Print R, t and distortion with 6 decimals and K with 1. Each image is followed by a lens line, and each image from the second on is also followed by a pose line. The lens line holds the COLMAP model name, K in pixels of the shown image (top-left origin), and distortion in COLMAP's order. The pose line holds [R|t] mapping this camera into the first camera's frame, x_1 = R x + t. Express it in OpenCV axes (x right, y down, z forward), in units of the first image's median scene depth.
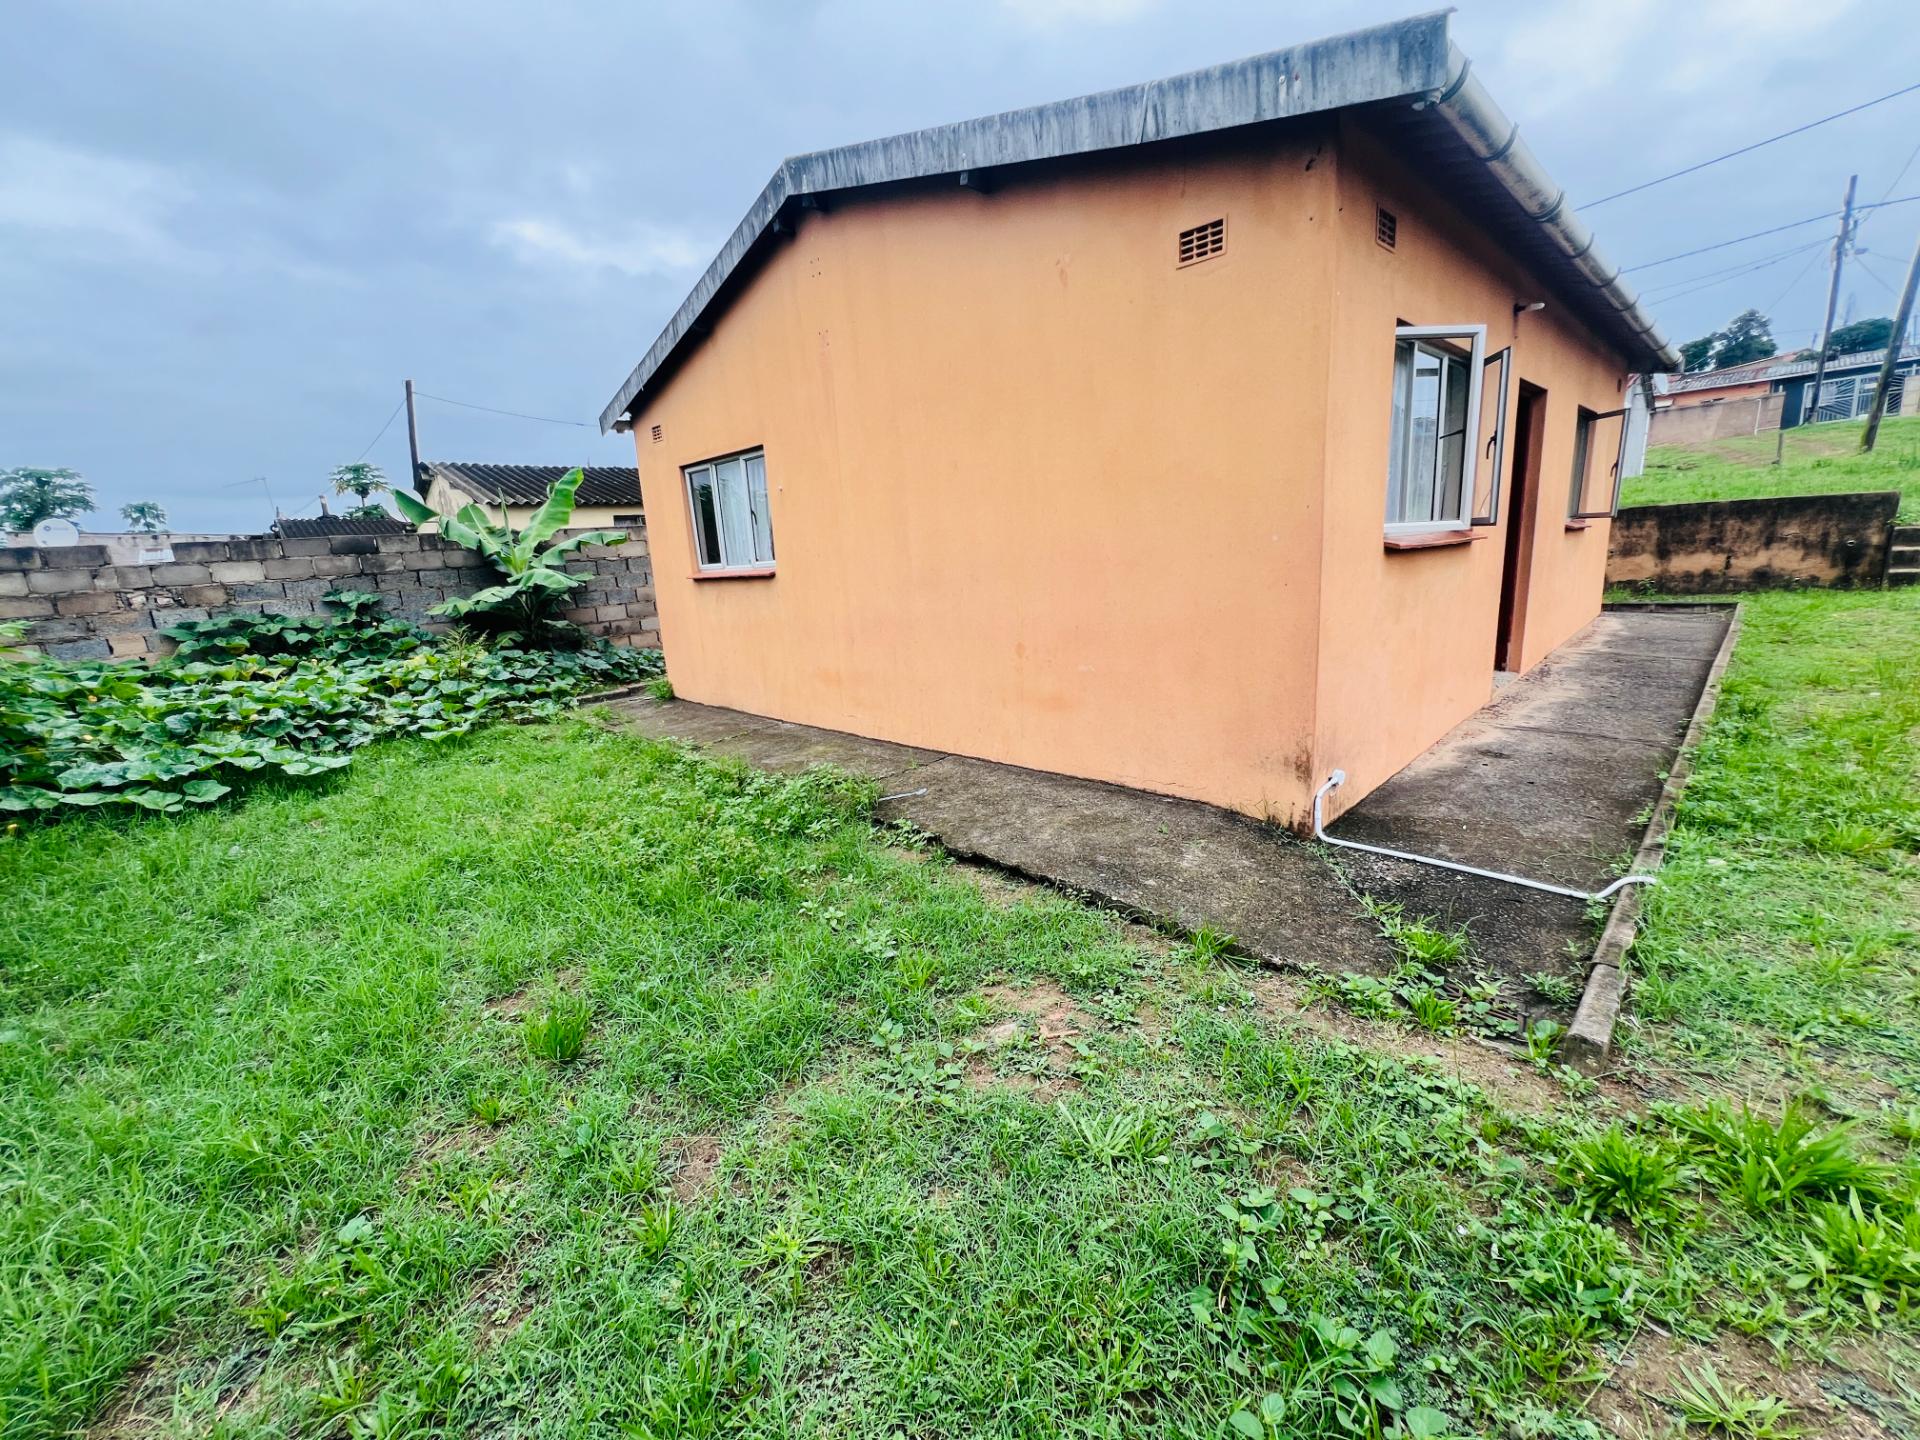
lens RADIAL K [[766.1, 0, 959.7], [0, 766.1, 719.1], [0, 0, 1]] dist [-0.003712, 0.001184]
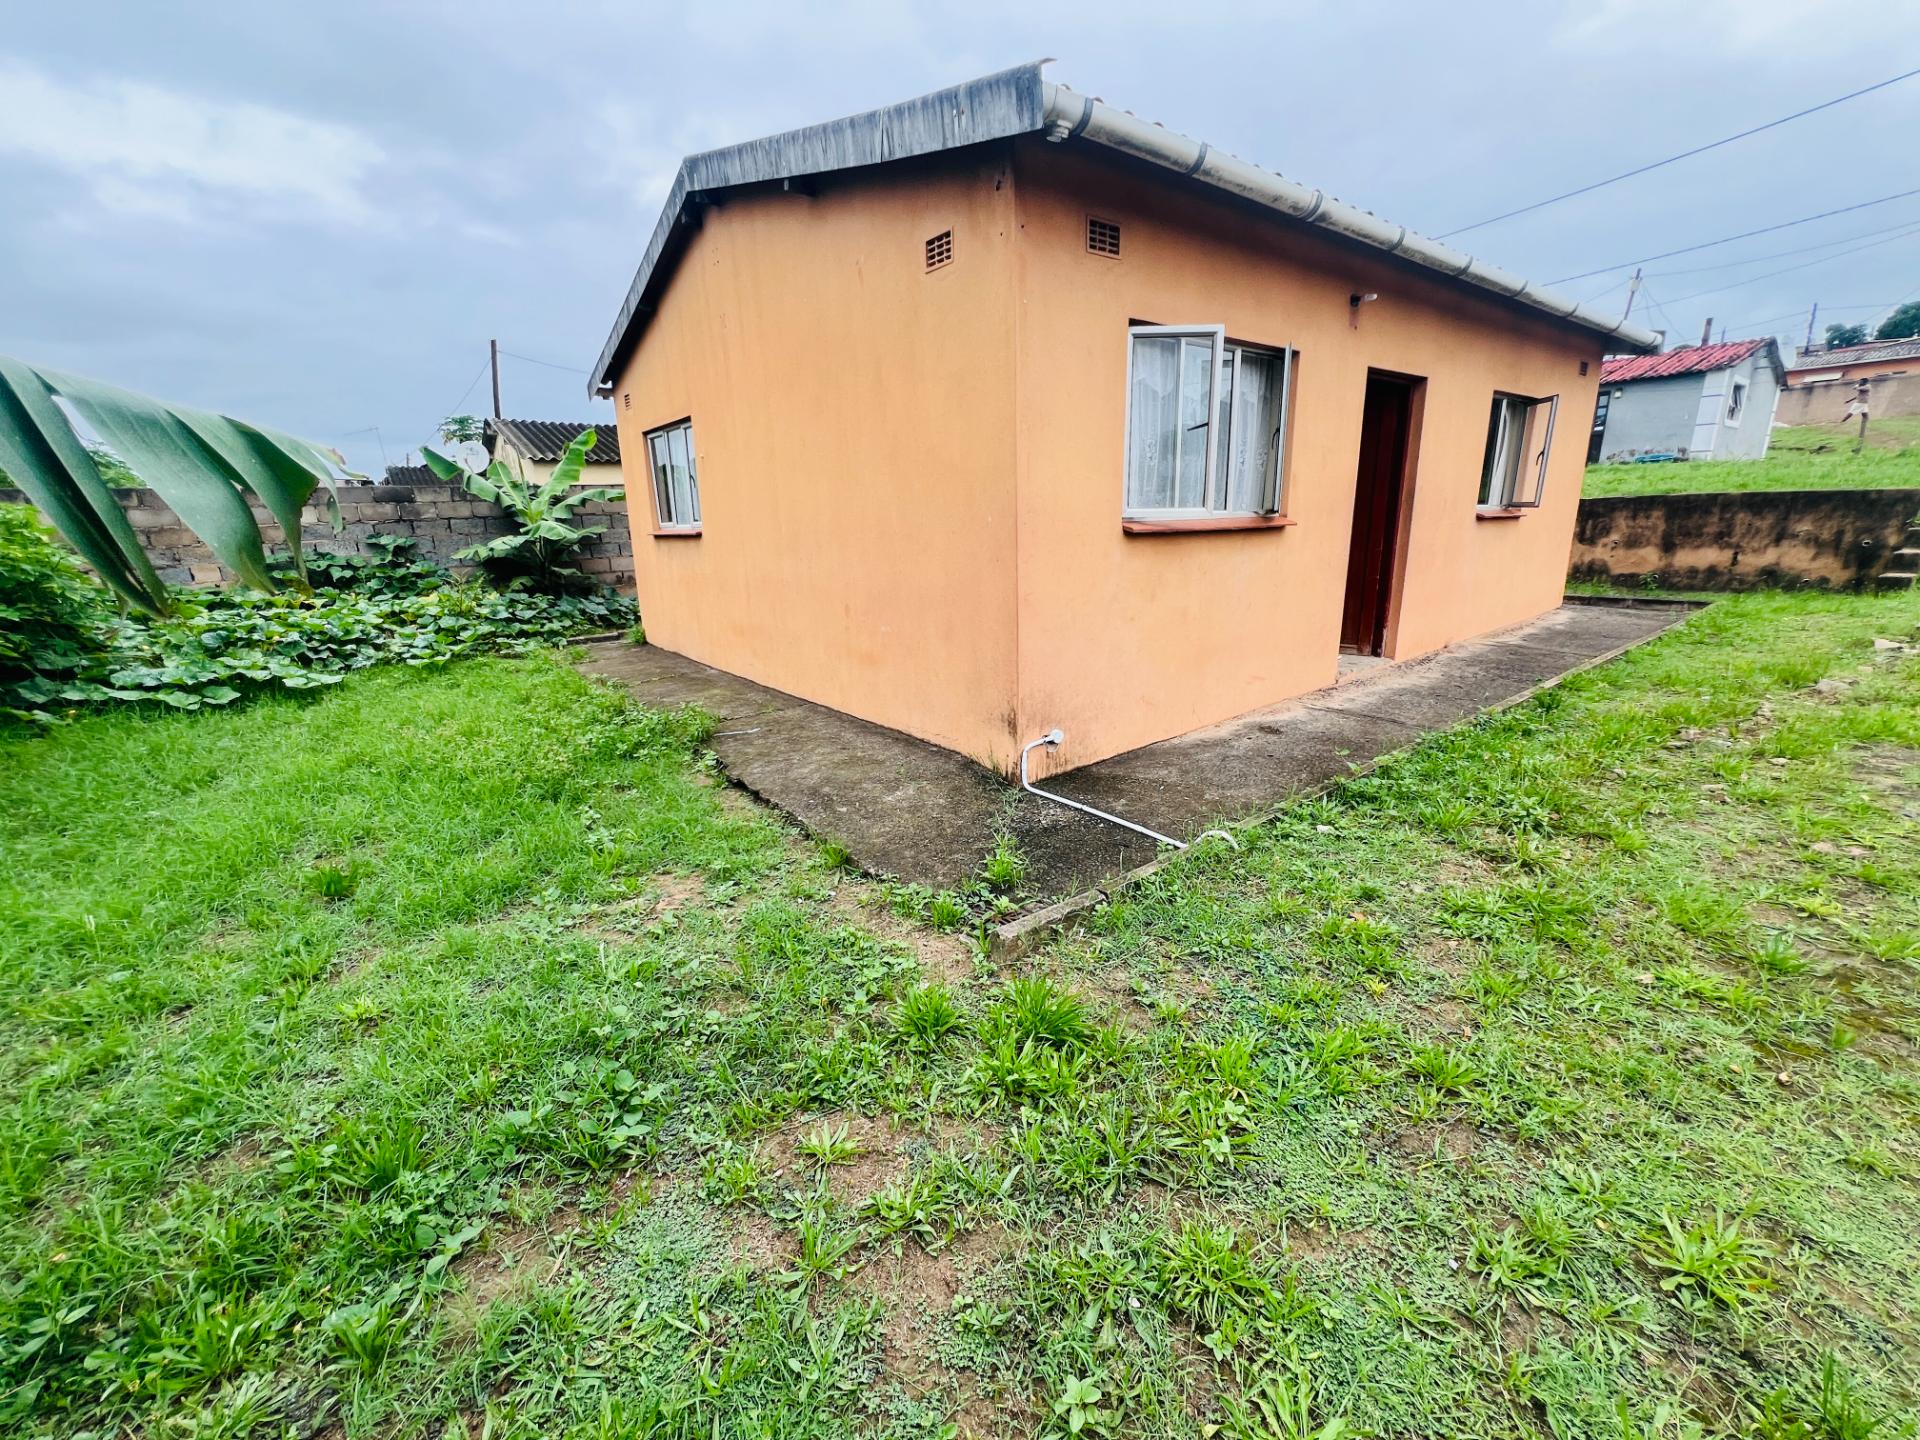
lens RADIAL K [[766.1, 0, 961.7], [0, 766.1, 719.2], [0, 0, 1]] dist [-0.003712, 0.001184]
pose [[0.992219, 0.063259, -0.107241, 0.299142], [-0.058344, 0.997124, 0.048366, 0.003369], [0.109992, -0.041733, 0.993056, -0.081718]]
